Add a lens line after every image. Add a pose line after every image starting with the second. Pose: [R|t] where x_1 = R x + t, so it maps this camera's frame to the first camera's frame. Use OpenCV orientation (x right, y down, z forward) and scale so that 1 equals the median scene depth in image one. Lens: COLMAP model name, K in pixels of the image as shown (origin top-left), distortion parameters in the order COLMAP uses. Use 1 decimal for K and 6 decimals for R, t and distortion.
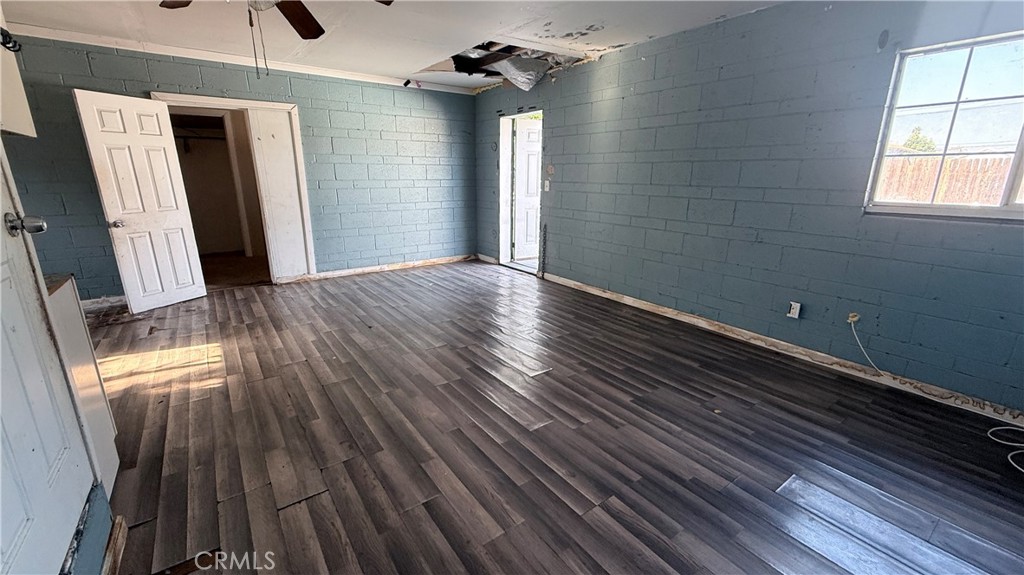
lens RADIAL K [[421.3, 0, 512.0], [0, 421.3, 287.5], [0, 0, 1]] dist [0.000707, 0.000203]
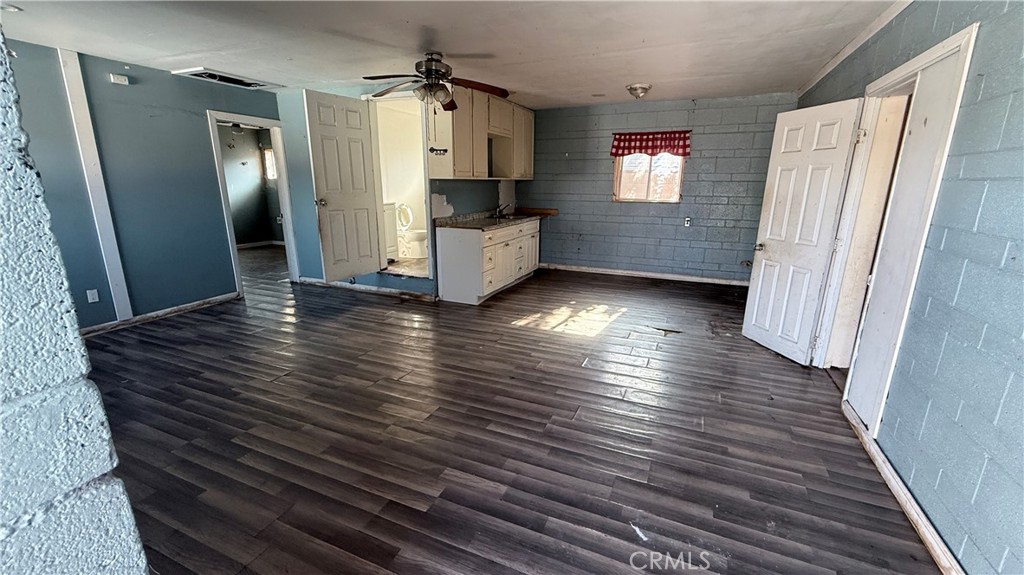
lens RADIAL K [[421.3, 0, 512.0], [0, 421.3, 287.5], [0, 0, 1]] dist [0.000707, 0.000203]
pose [[-0.860561, 0.113901, -0.496448, 0.077250], [-0.145543, 0.879050, 0.453970, -0.570413], [0.488110, 0.462924, -0.739898, 1.978216]]
